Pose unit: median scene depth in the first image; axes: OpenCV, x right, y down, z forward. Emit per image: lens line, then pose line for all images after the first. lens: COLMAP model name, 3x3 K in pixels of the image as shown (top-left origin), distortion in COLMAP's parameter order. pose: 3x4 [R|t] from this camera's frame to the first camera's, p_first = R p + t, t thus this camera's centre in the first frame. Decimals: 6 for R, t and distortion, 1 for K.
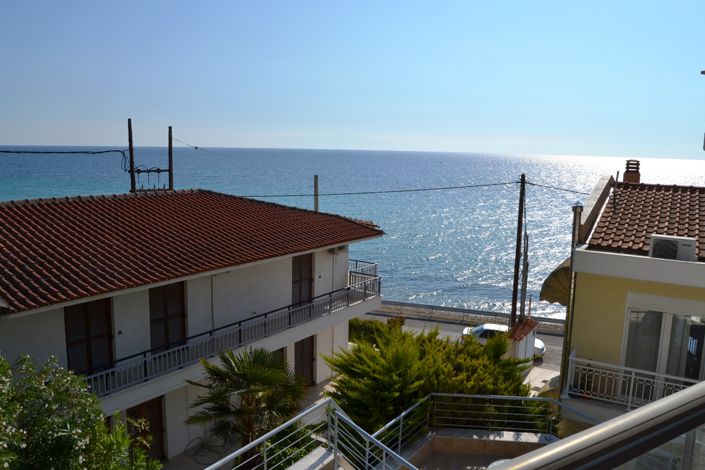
lens RADIAL K [[570.7, 0, 353.1], [0, 570.7, 224.7], [0, 0, 1]] dist [-0.131232, 0.091199]
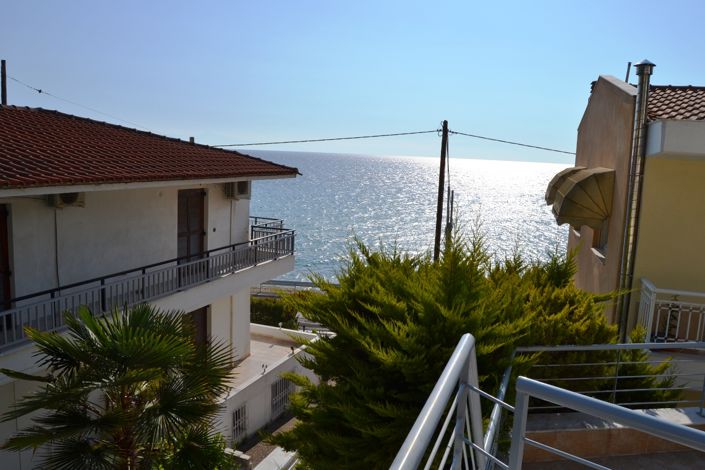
lens RADIAL K [[570.7, 0, 353.1], [0, 570.7, 224.7], [0, 0, 1]] dist [-0.131232, 0.091199]
pose [[0.973076, -0.015389, 0.229972, -0.075208], [0.014186, 0.999876, 0.006885, 0.119534], [-0.230049, -0.003437, 0.973173, 0.354442]]
